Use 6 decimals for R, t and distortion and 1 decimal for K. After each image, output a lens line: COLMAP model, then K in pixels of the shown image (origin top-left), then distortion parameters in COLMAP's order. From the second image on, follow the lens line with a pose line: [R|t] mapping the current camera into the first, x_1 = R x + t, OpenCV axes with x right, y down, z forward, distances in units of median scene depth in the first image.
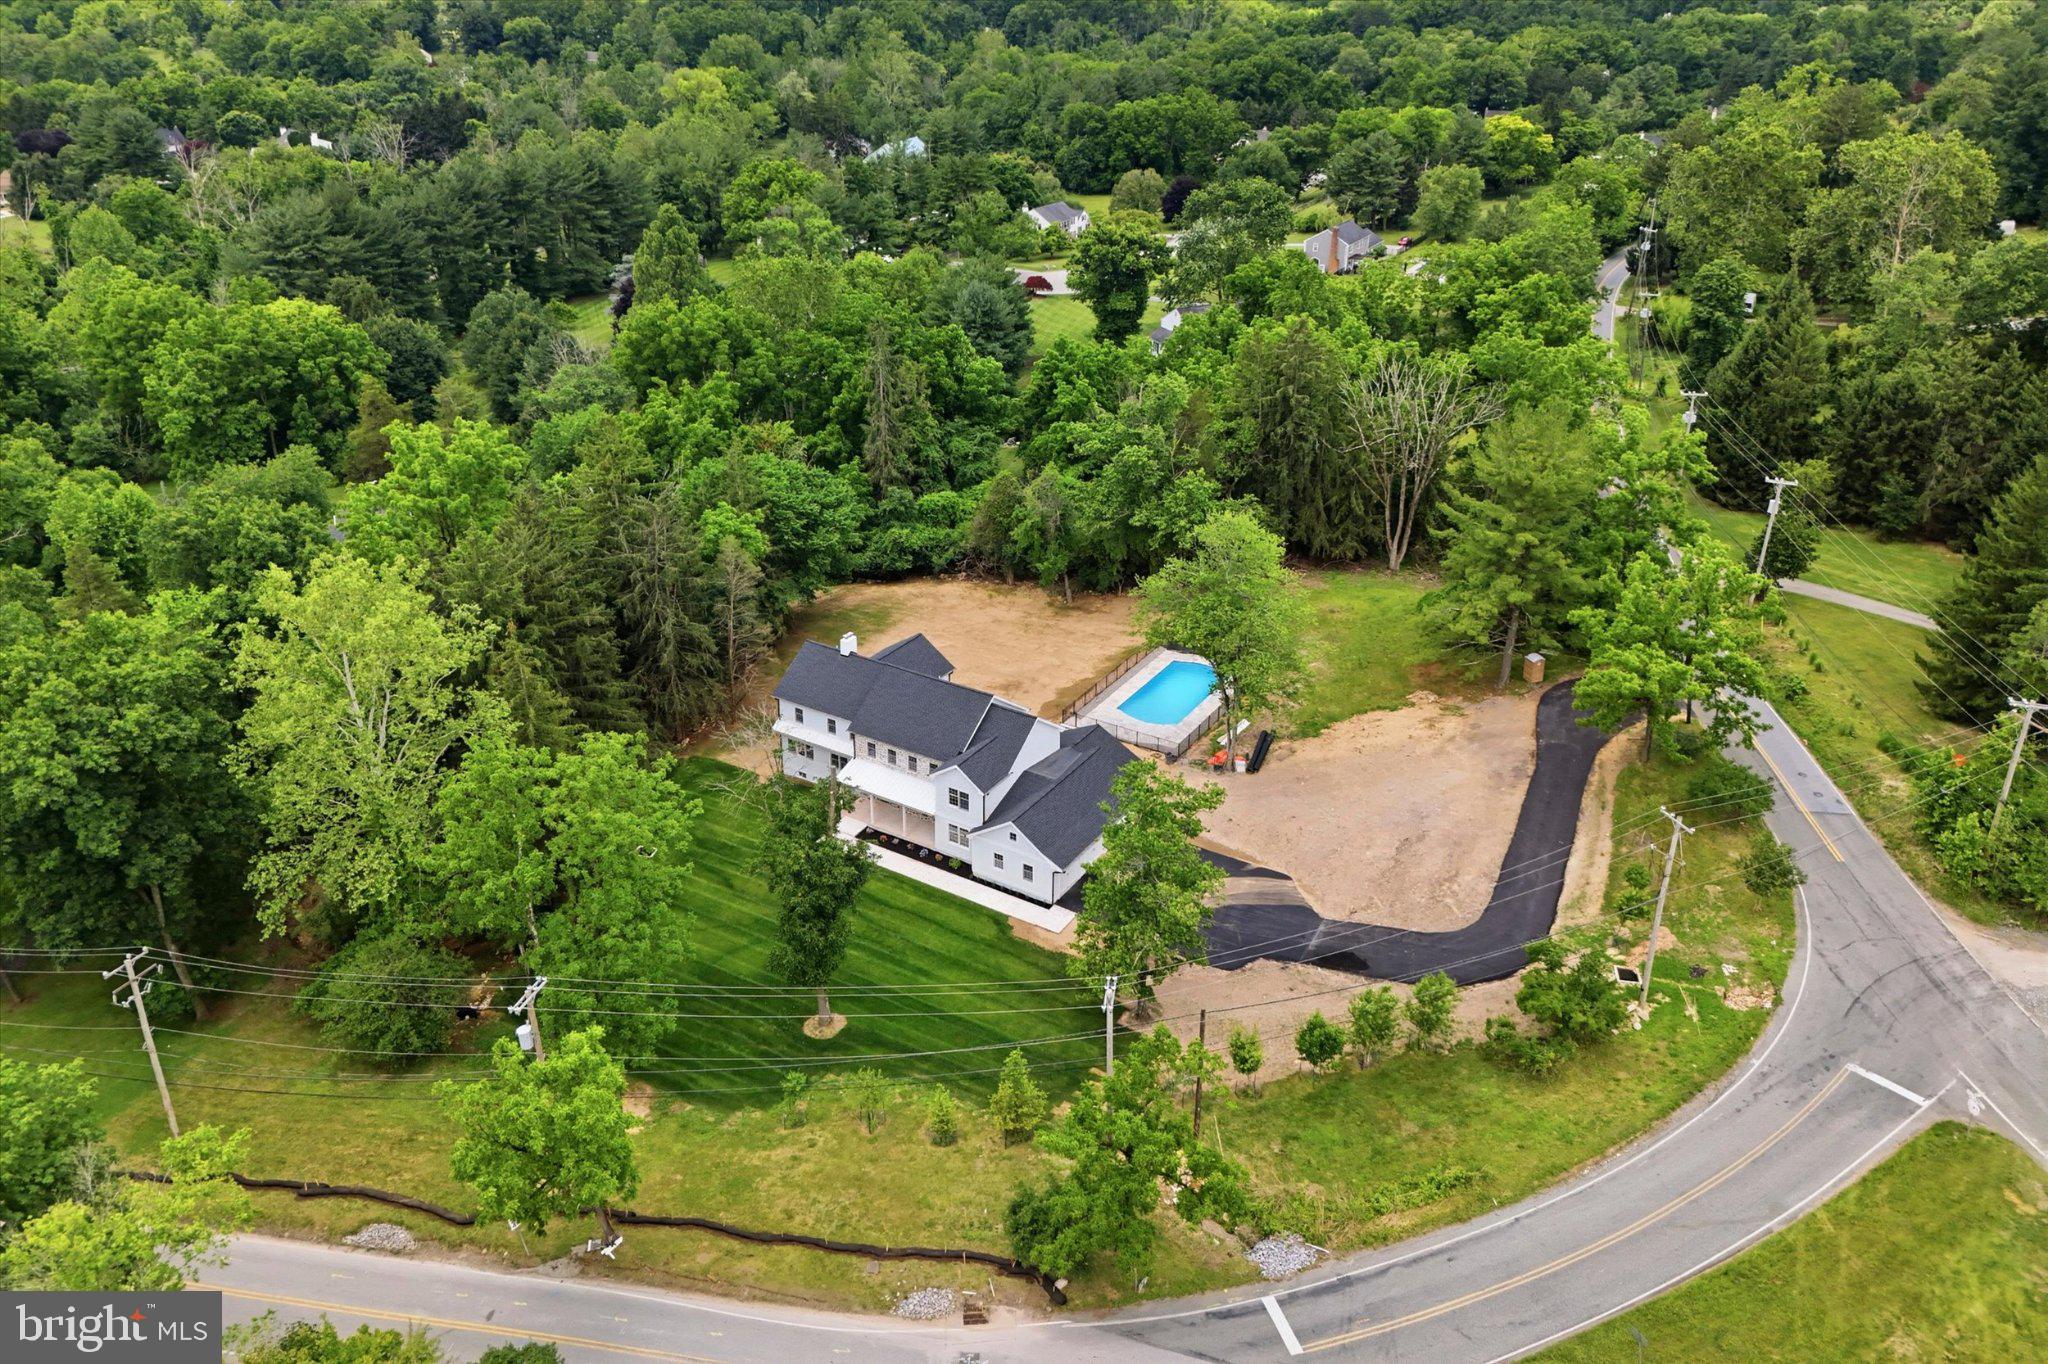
lens RADIAL K [[1502.1, 0, 1027.5], [0, 1502.1, 616.9], [0, 0, 1]] dist [0.078860, -0.087574]
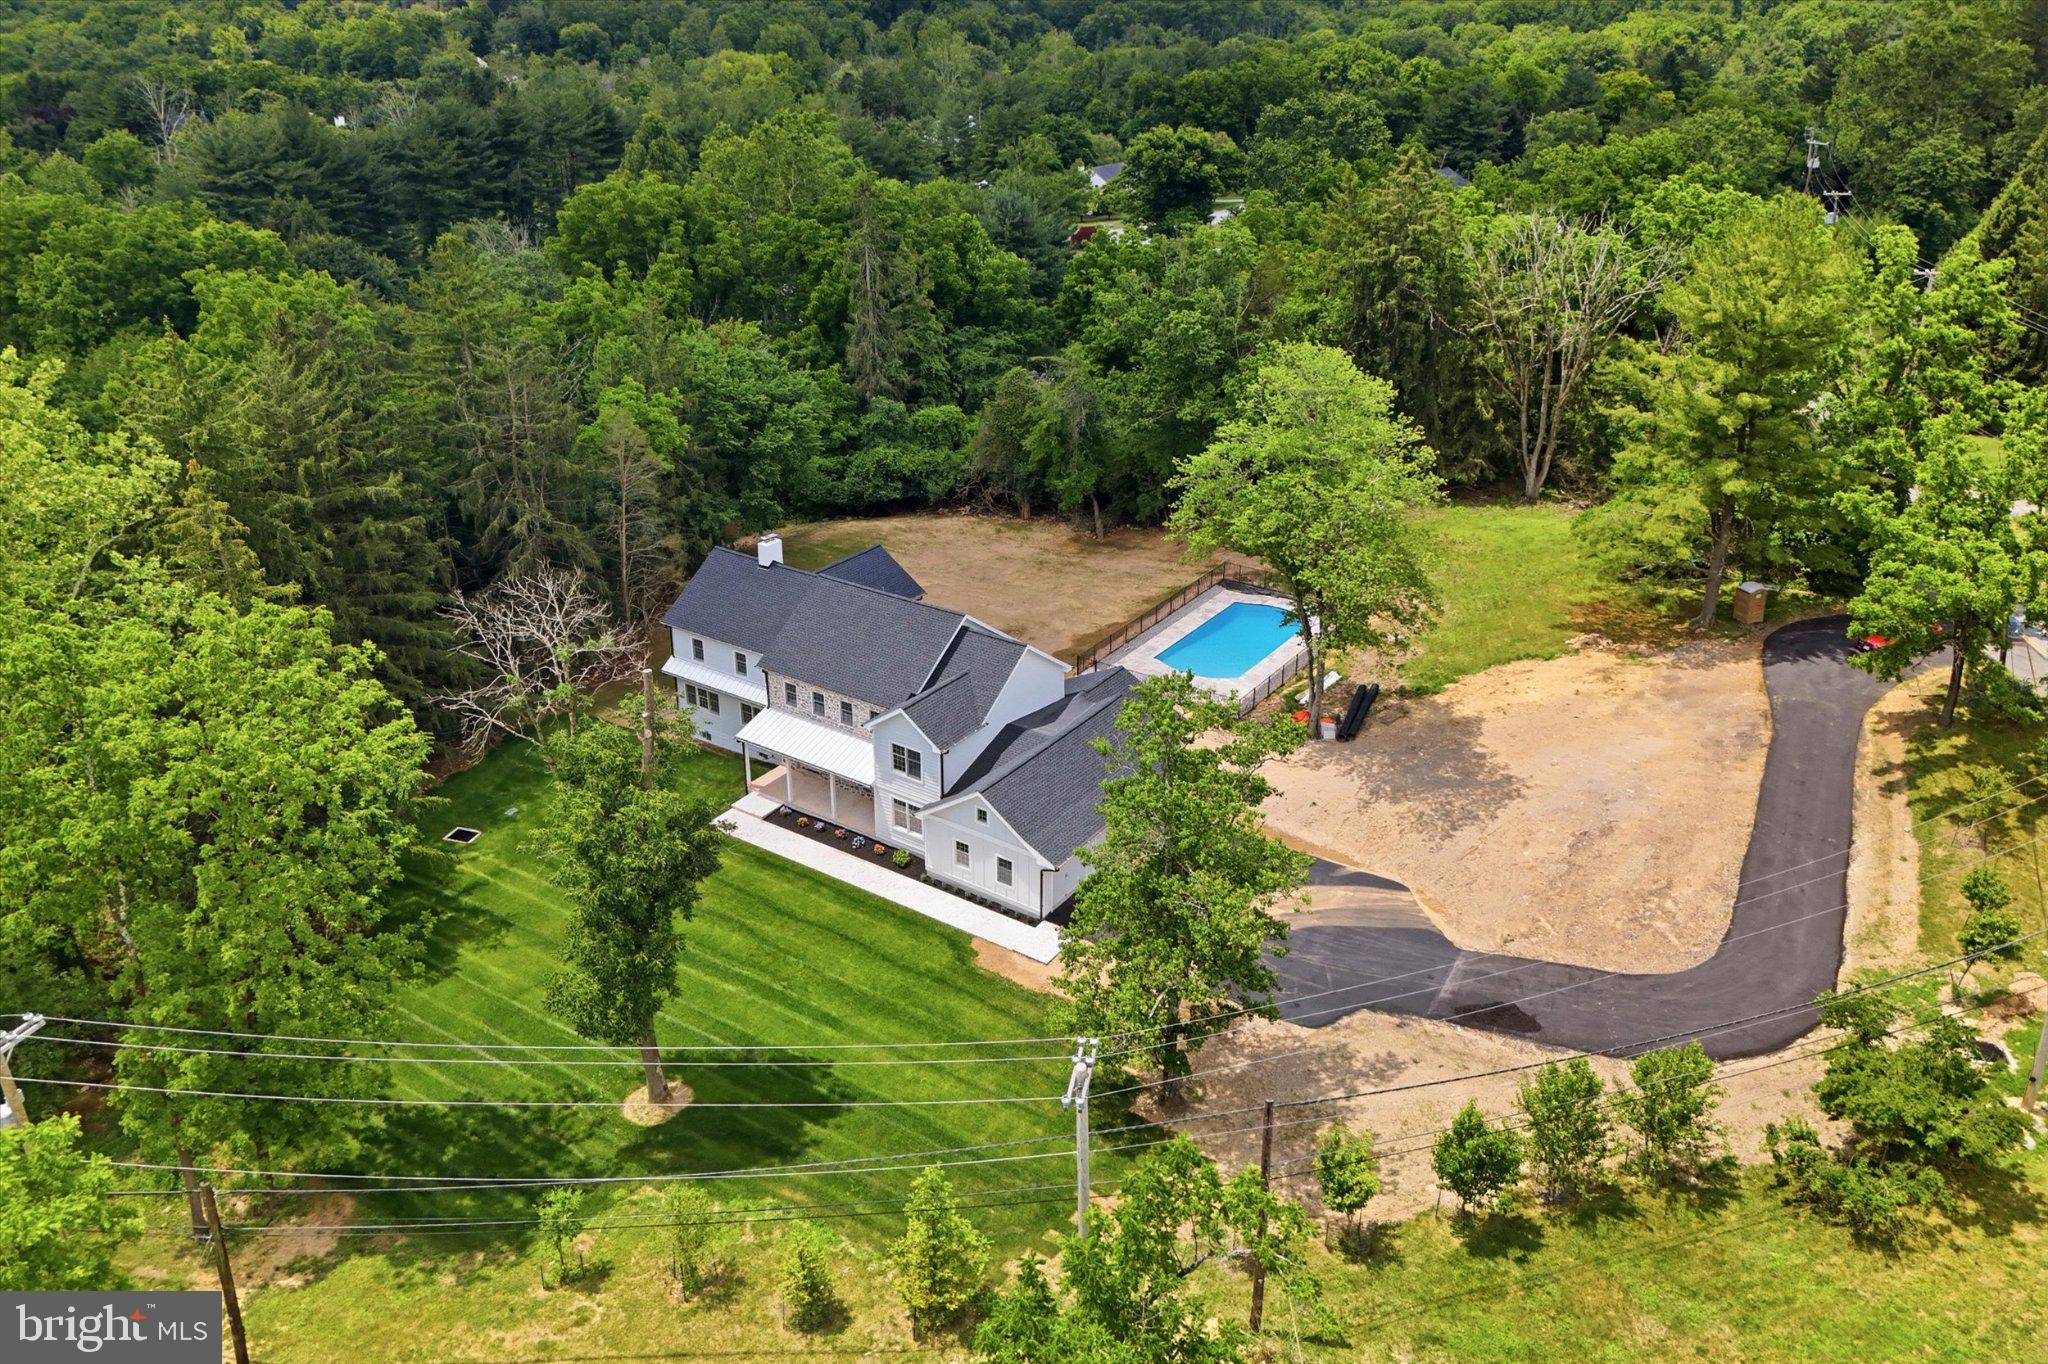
lens RADIAL K [[1502.1, 0, 1027.5], [0, 1502.1, 616.9], [0, 0, 1]] dist [0.078860, -0.087574]
pose [[0.998795, 0.009690, -0.048108, 0.036170], [-0.011103, 0.999512, -0.029183, 0.068870], [0.047802, 0.029682, 0.998416, 0.299585]]
